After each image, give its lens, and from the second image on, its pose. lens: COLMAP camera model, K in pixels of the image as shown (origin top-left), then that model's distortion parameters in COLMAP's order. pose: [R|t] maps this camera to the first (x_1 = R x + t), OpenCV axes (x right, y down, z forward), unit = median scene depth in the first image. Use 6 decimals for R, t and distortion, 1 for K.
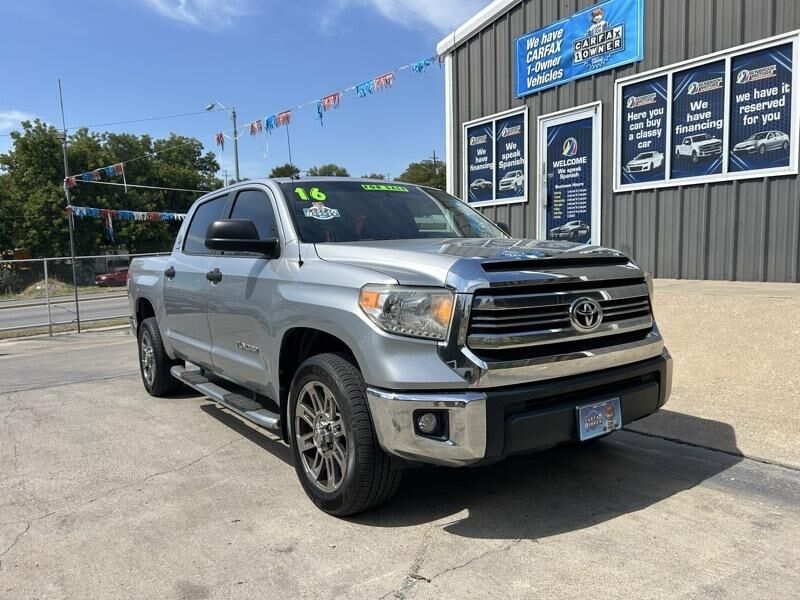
lens RADIAL K [[577.5, 0, 394.5], [0, 577.5, 298.4], [0, 0, 1]] dist [0.036729, -0.010114]
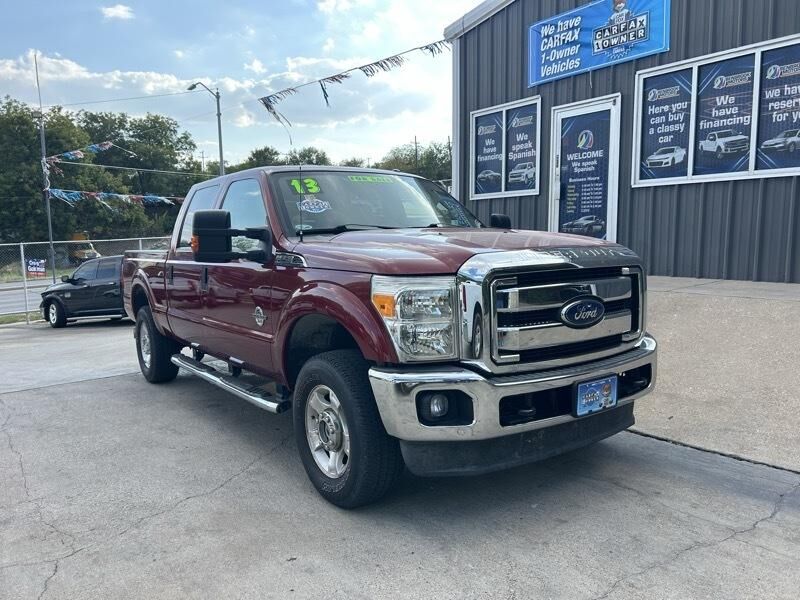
lens RADIAL K [[574.8, 0, 400.0], [0, 574.8, 300.0], [0, 0, 1]] dist [0.036007, -0.012228]
pose [[0.999001, 0.006102, 0.044268, -0.053074], [-0.007384, 0.999556, 0.028865, -0.018012], [-0.044072, -0.029163, 0.998603, 0.037741]]
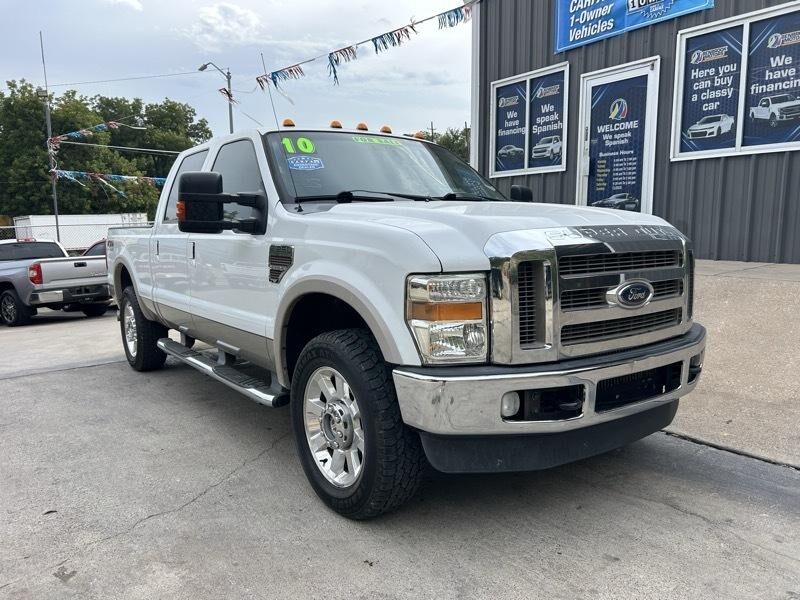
lens RADIAL K [[578.8, 0, 403.9], [0, 578.8, 297.6], [0, 0, 1]] dist [0.032808, -0.016828]
pose [[0.999595, 0.012977, 0.025327, -0.046200], [-0.014110, 0.998883, 0.045098, -0.009782], [-0.024713, -0.045437, 0.998661, 0.112773]]
